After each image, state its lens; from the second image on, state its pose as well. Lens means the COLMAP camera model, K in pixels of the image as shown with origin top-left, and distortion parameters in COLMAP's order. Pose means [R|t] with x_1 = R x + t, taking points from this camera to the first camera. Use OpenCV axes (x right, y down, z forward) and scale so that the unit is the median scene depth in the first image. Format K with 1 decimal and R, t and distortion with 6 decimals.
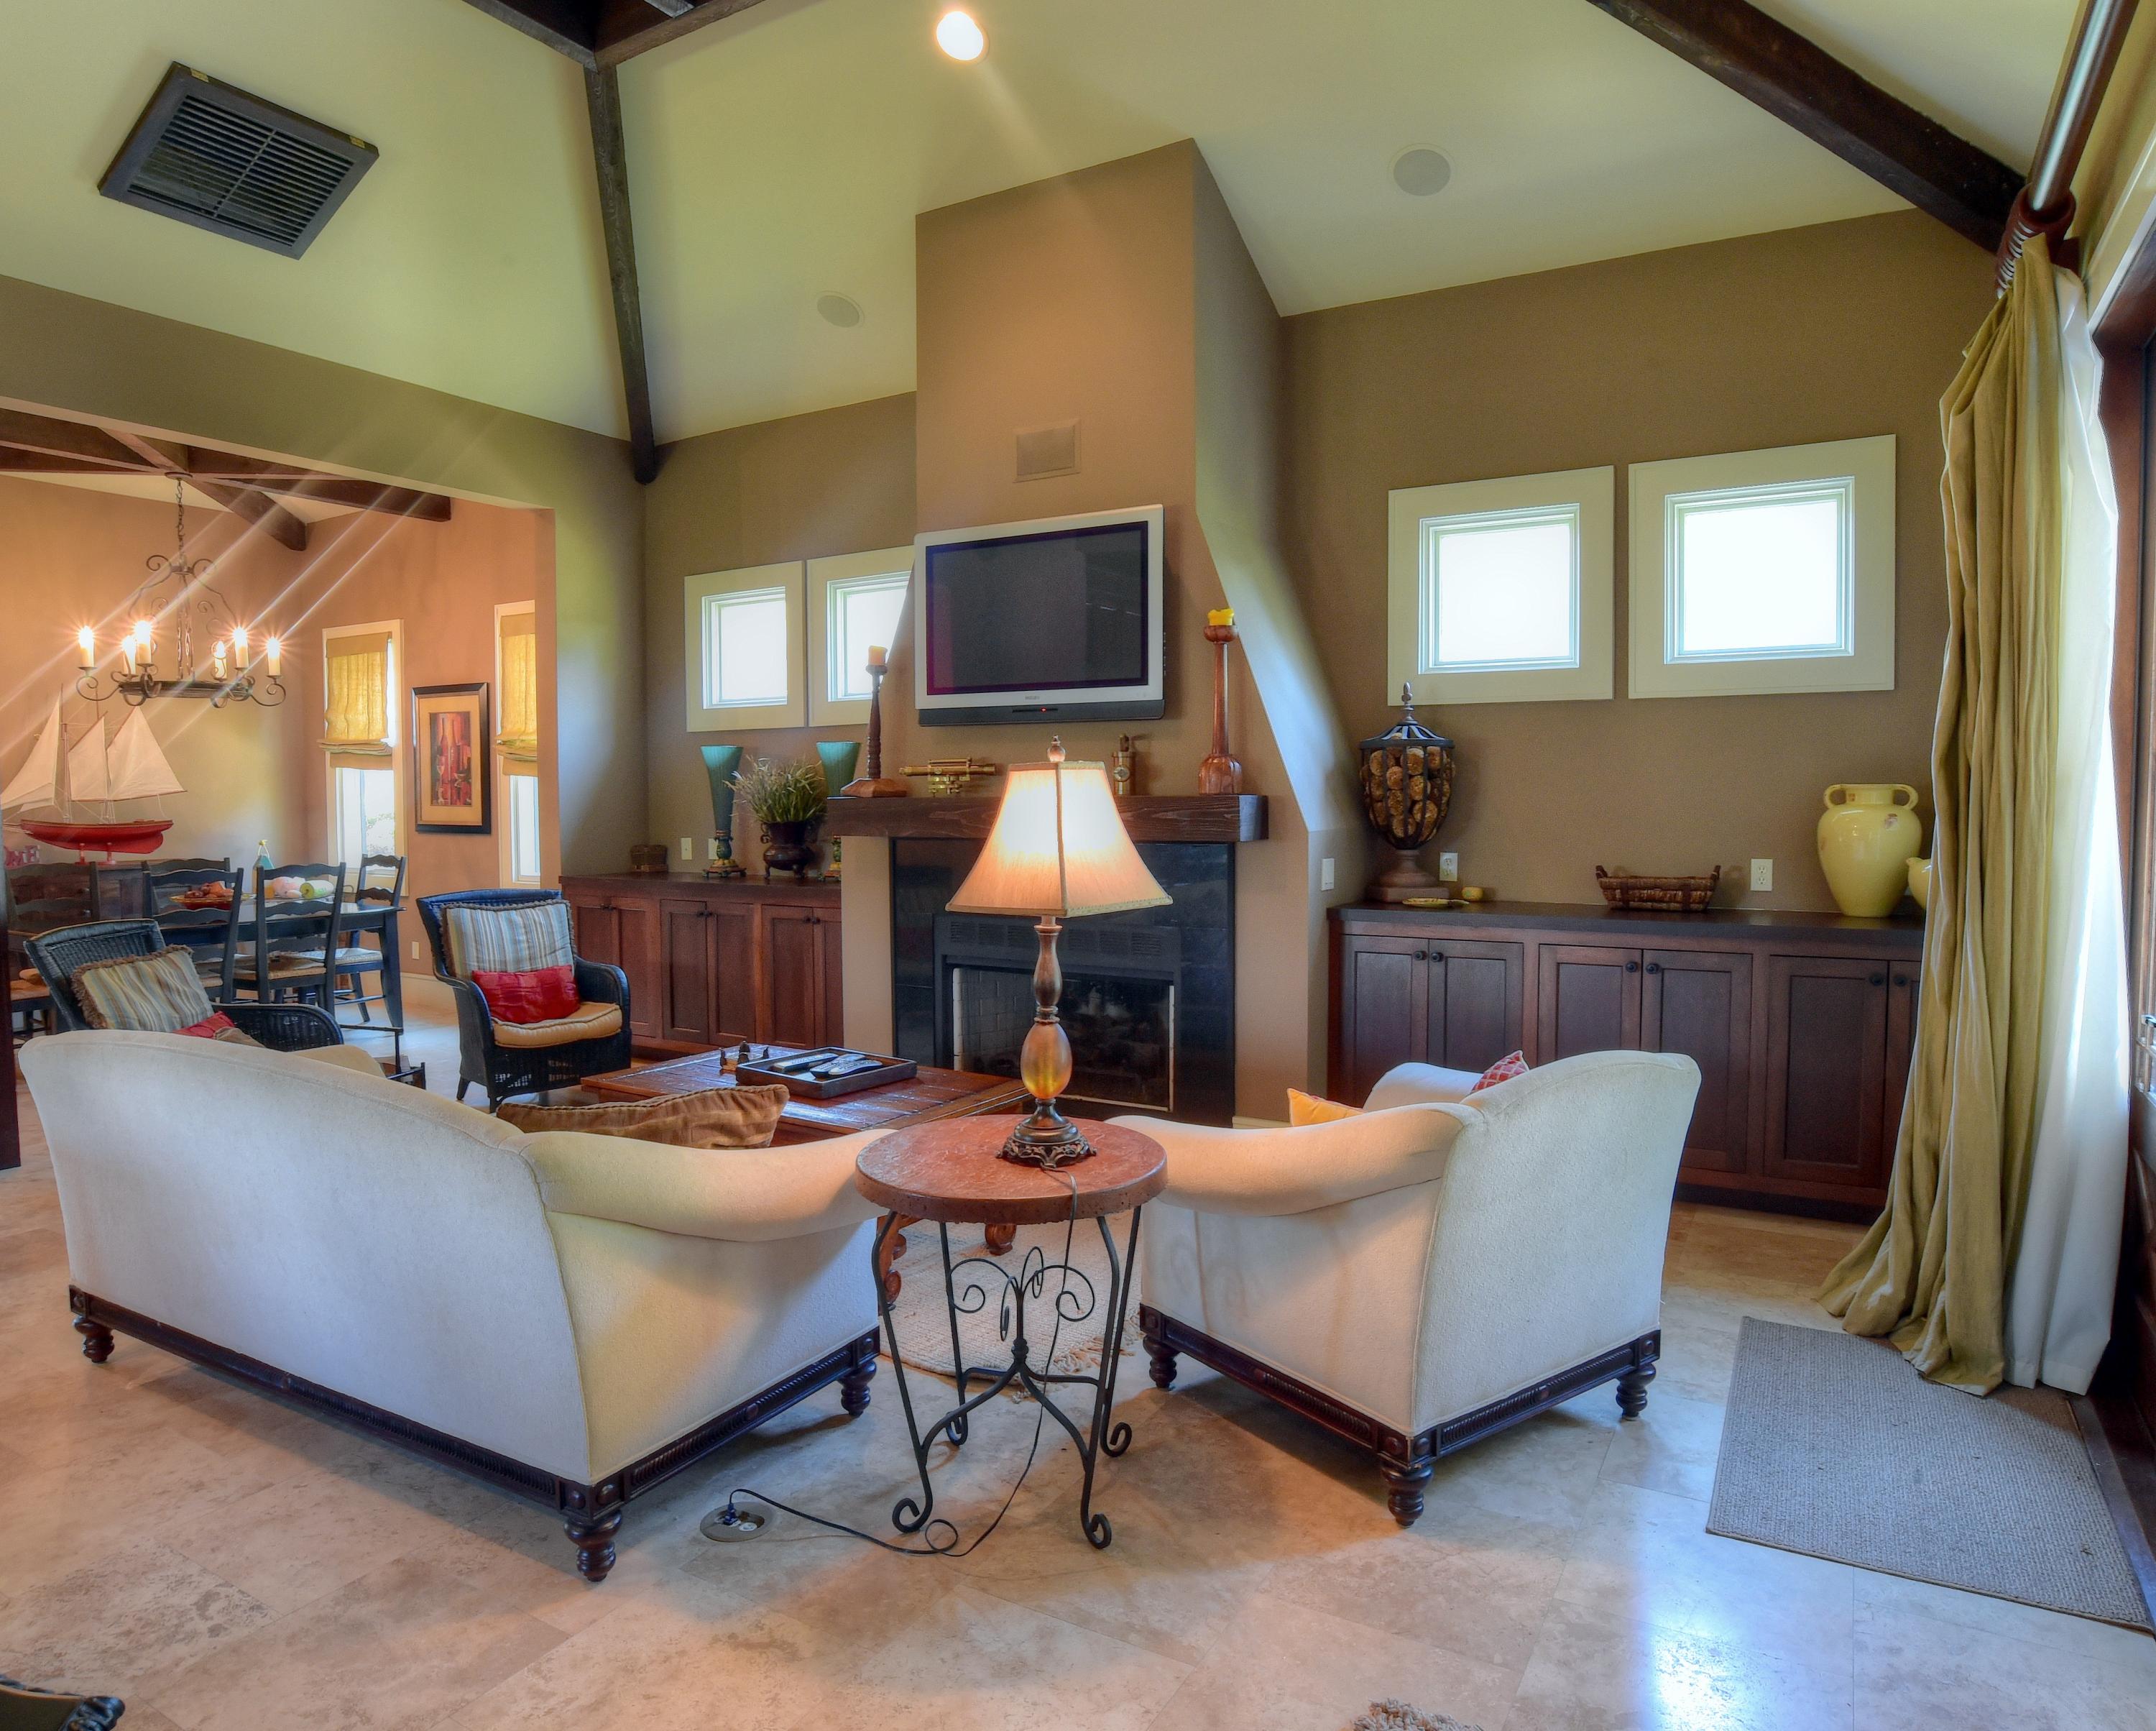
lens RADIAL K [[1314.7, 0, 1078.8], [0, 1314.7, 870.4], [0, 0, 1]] dist [-0.071670, 0.026079]
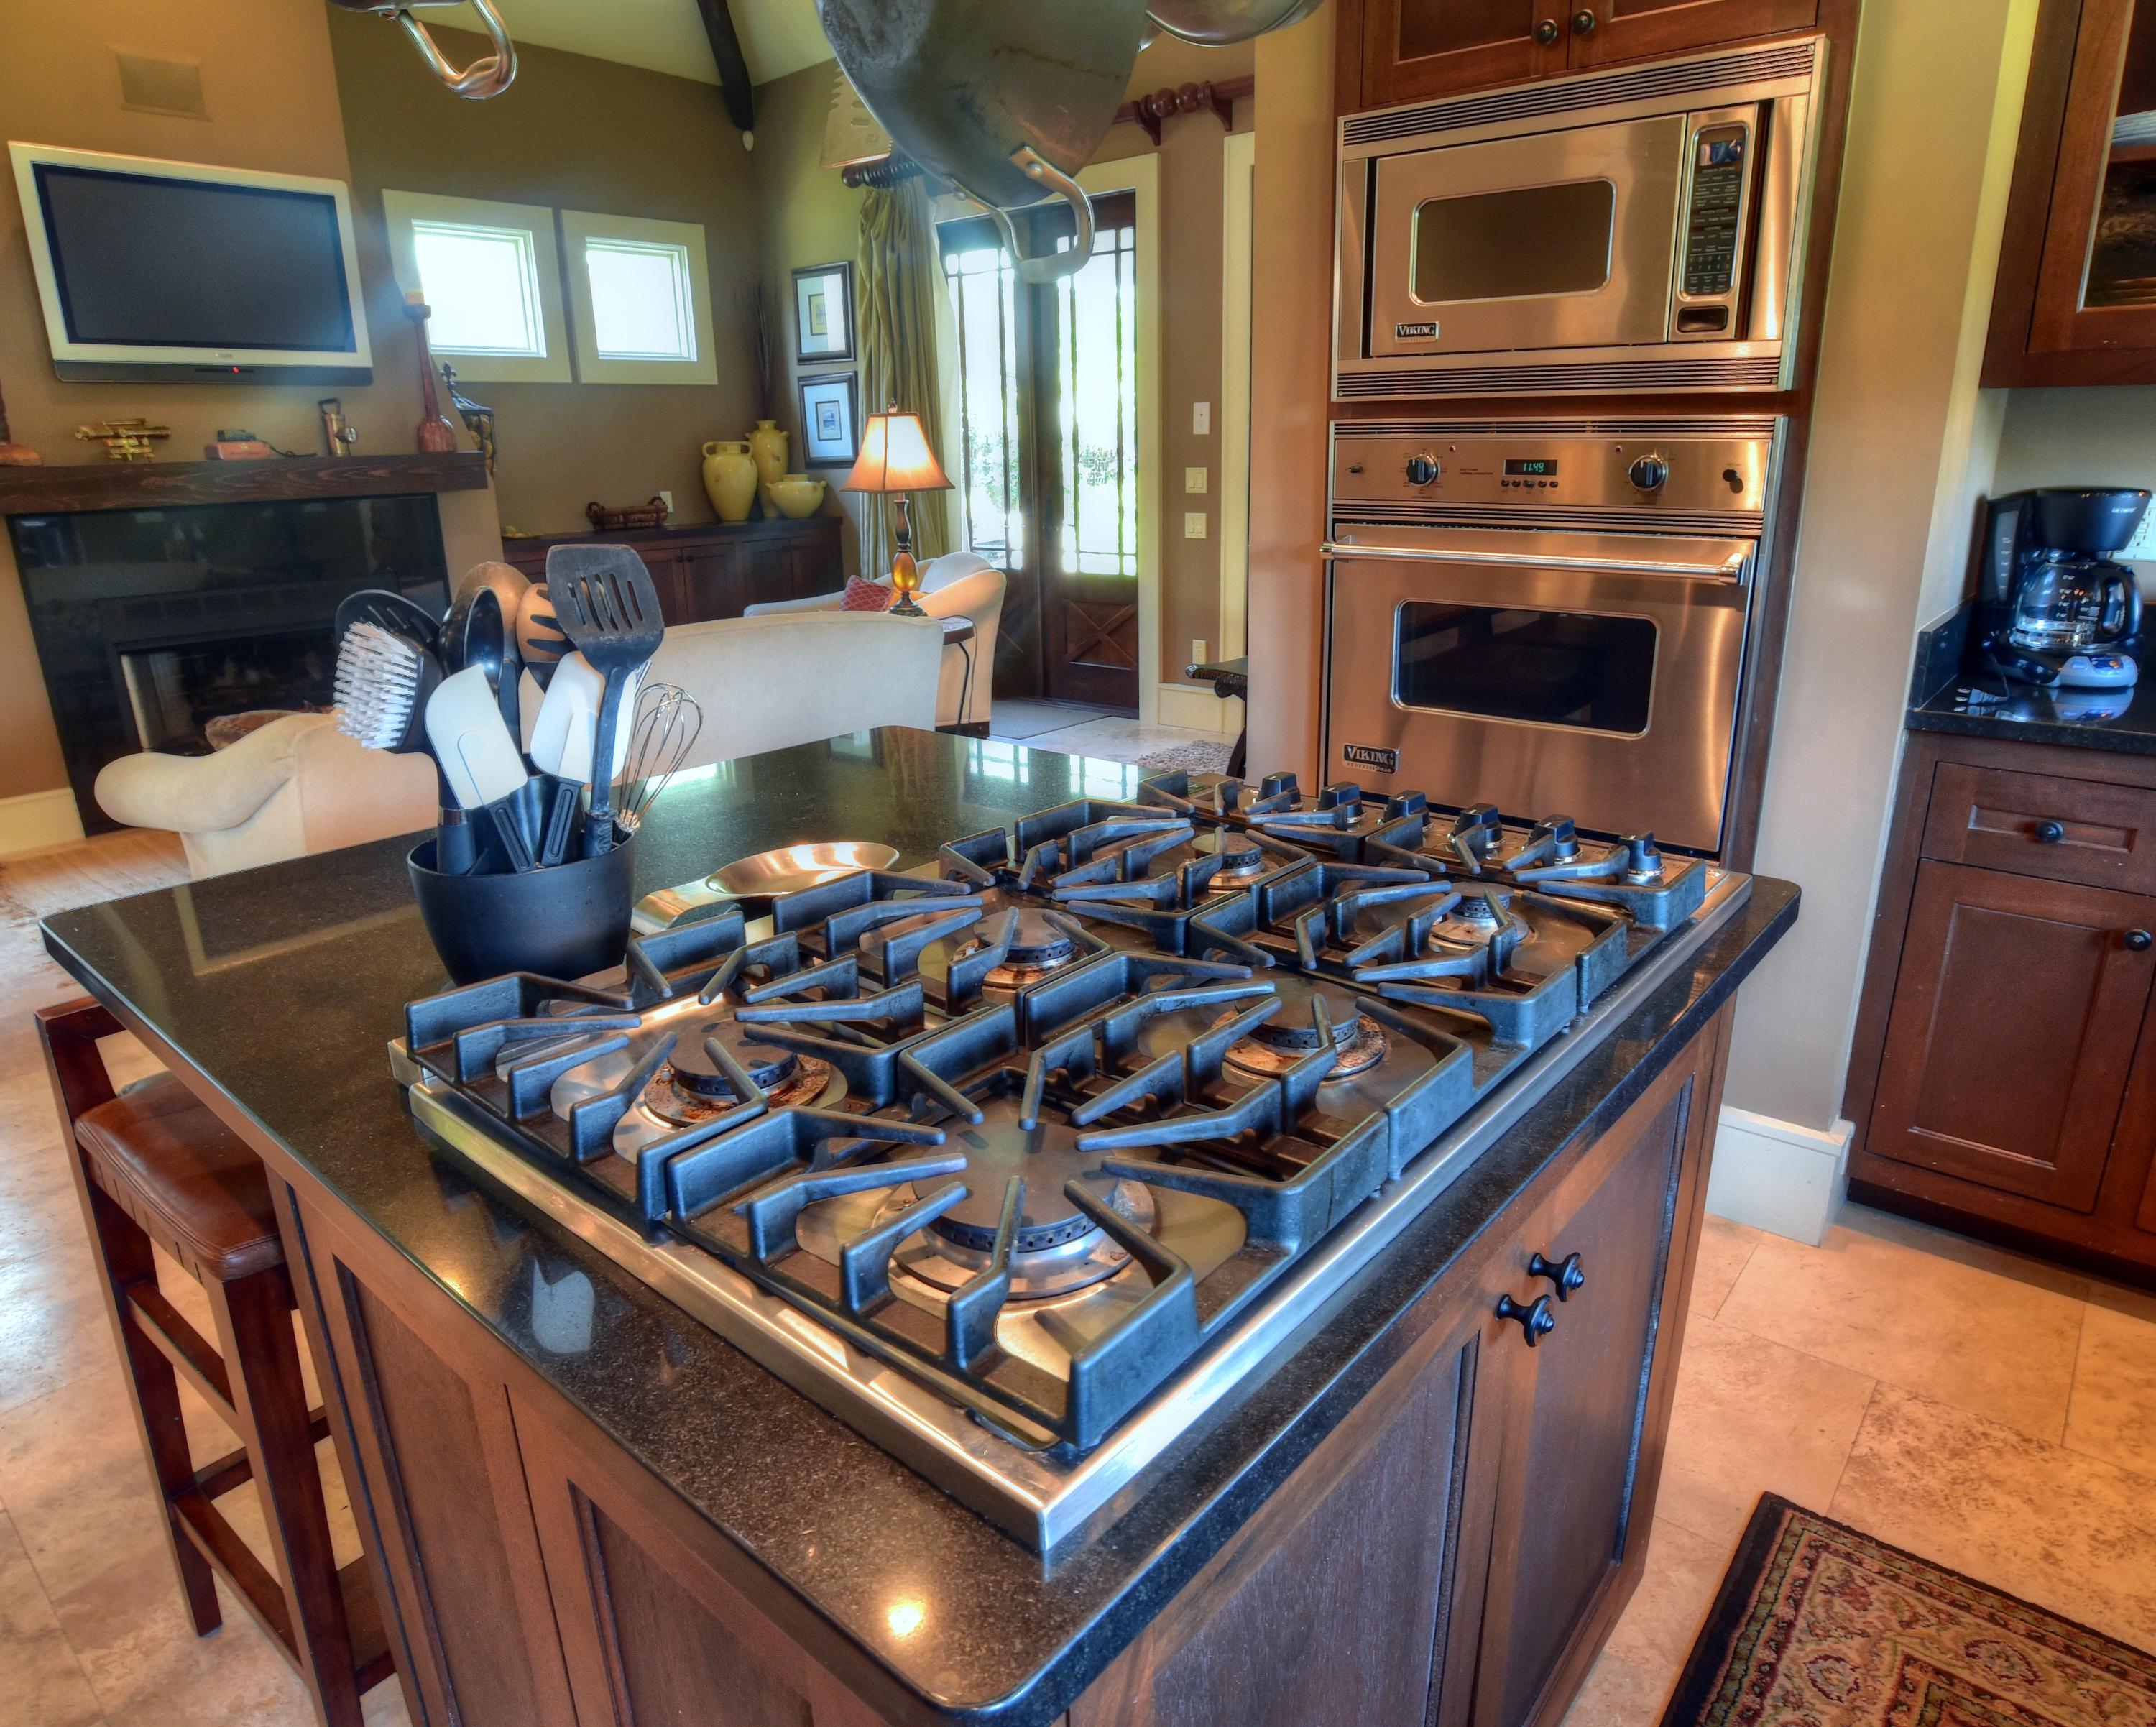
lens RADIAL K [[1314.6, 0, 1078.8], [0, 1314.6, 868.4], [0, 0, 1]] dist [-0.071670, 0.026079]
pose [[0.175700, -0.298569, 0.938076, -0.969626], [0.073420, 0.954220, 0.289955, 0.007032], [-0.981702, 0.017929, 0.189578, 0.191388]]
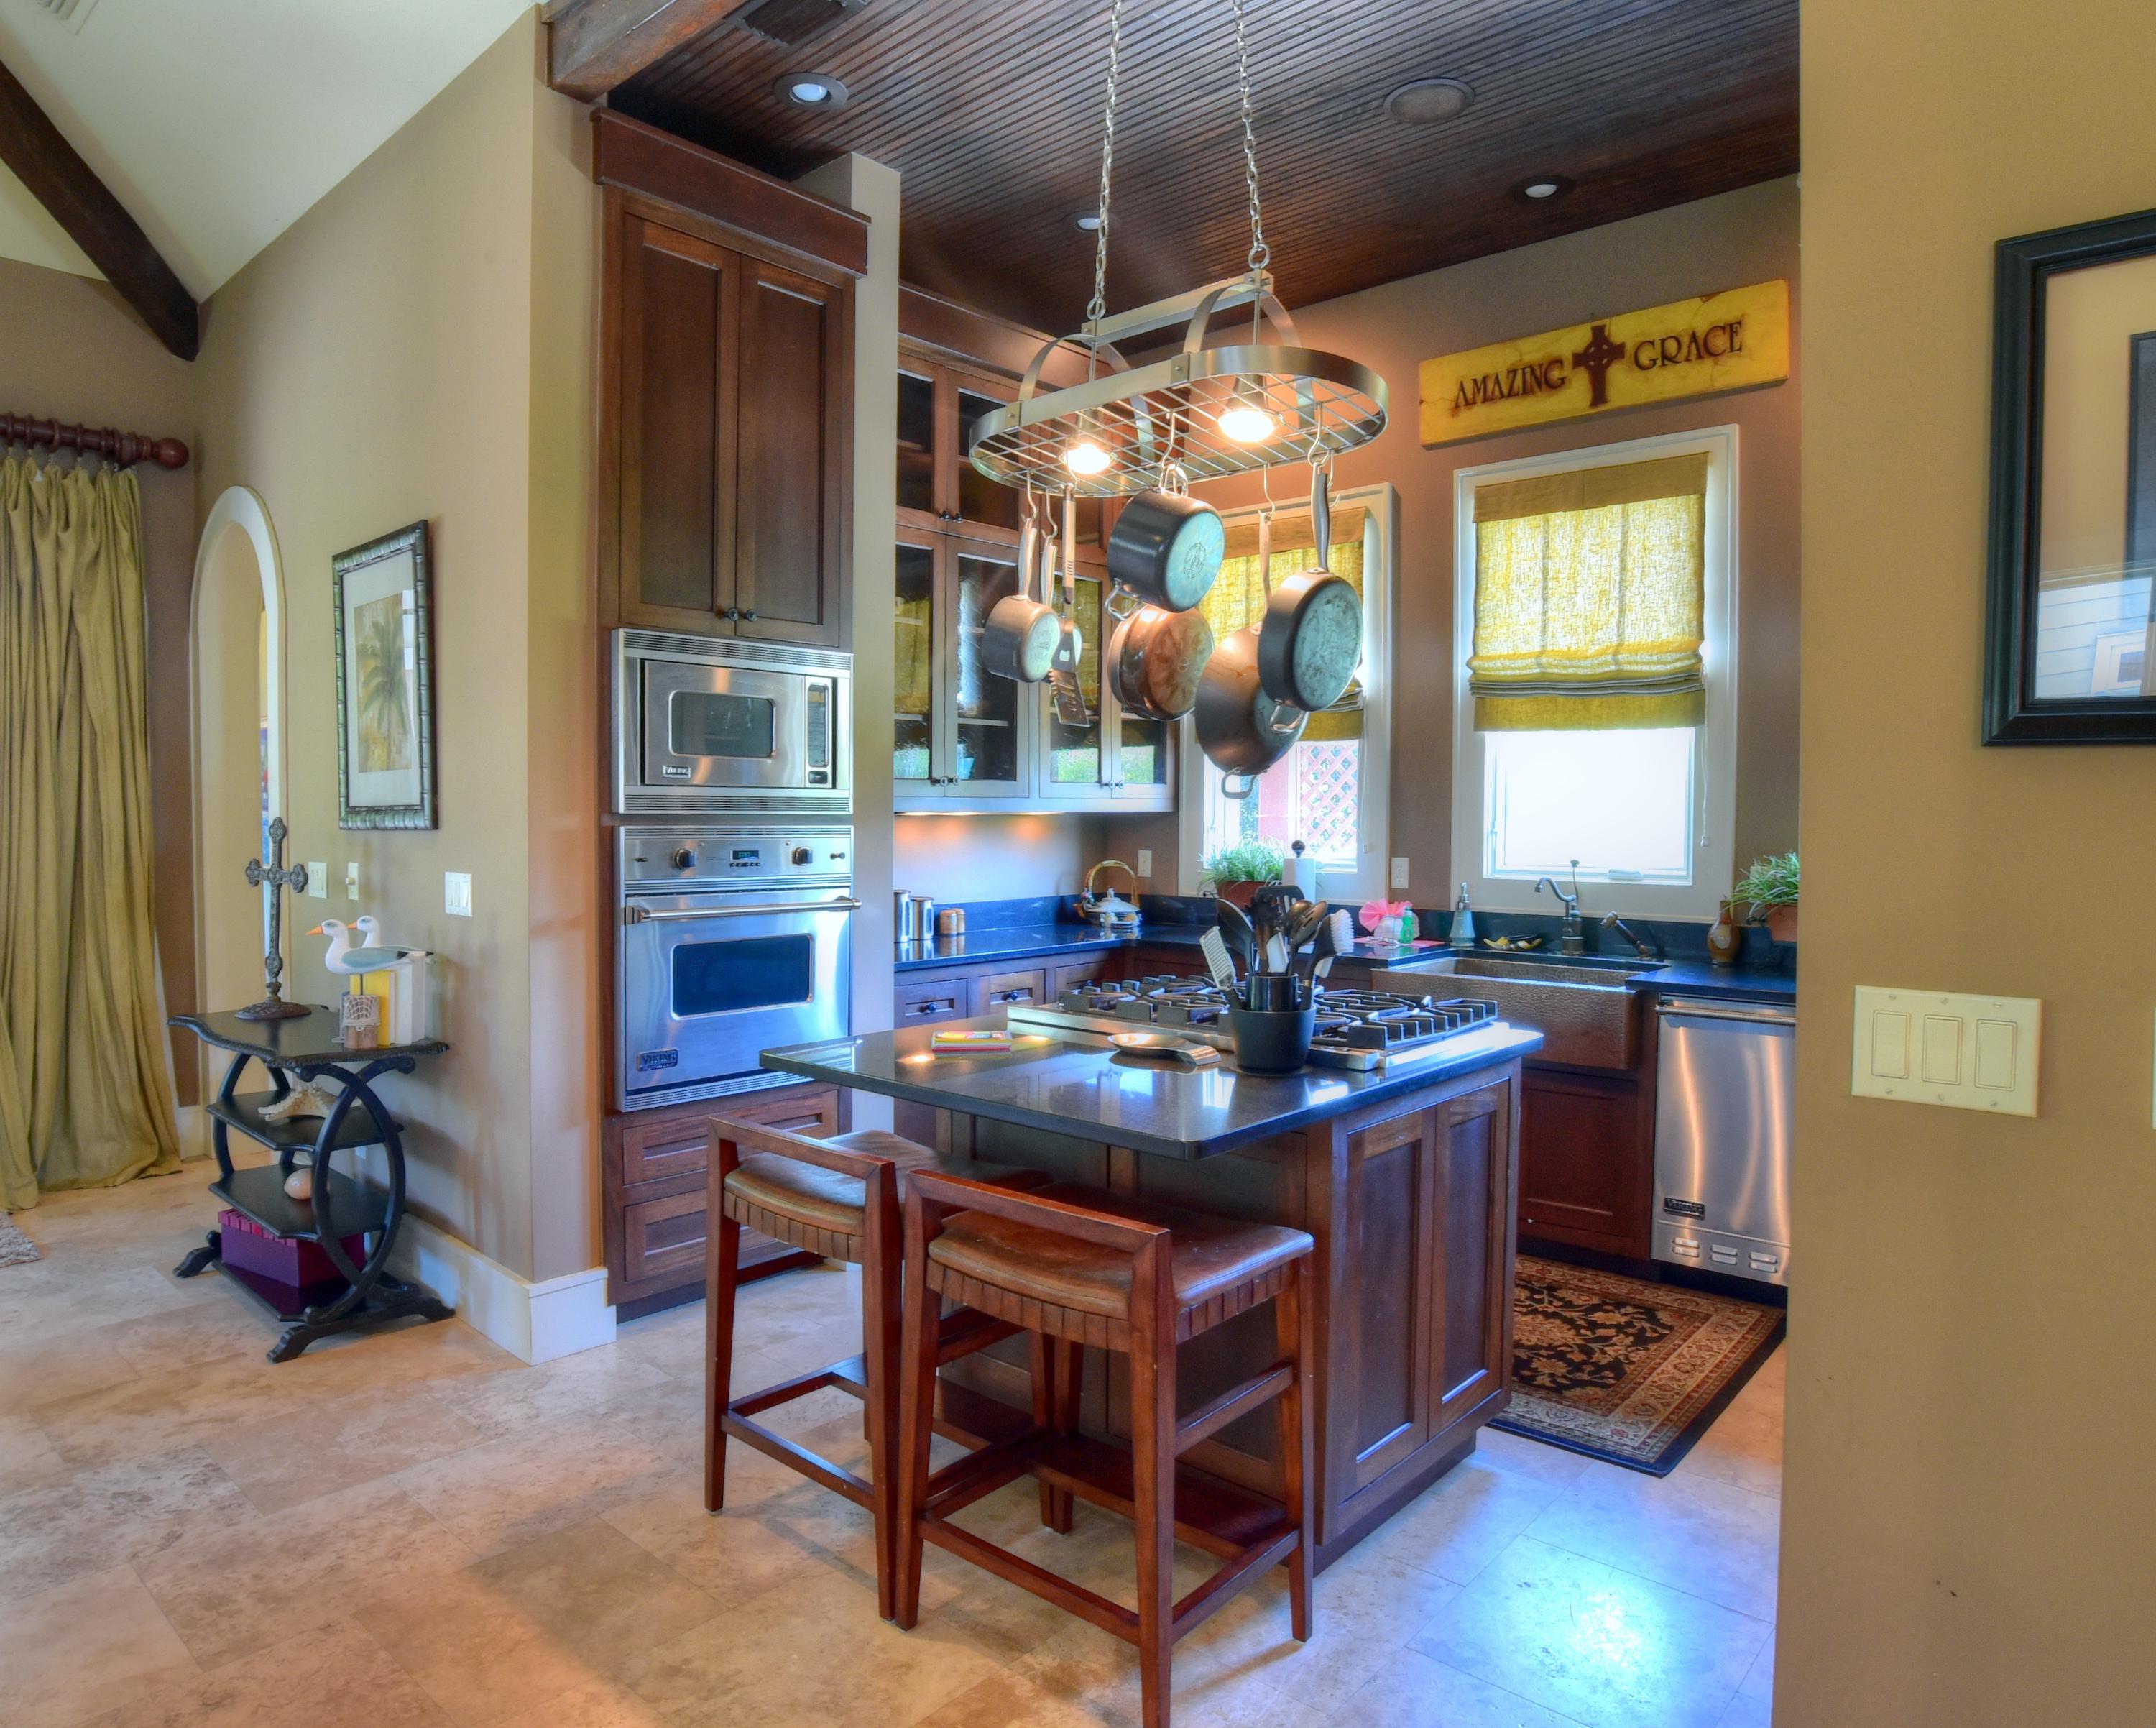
lens RADIAL K [[1330.0, 0, 1078.0], [0, 1330.0, 864.0], [0, 0, 1]] dist [-0.081742, 0.032498]
pose [[-0.979717, -0.007967, 0.200229, -0.824412], [0.011122, 0.995507, 0.094031, -0.046338], [-0.200078, 0.094350, -0.975226, 0.804916]]
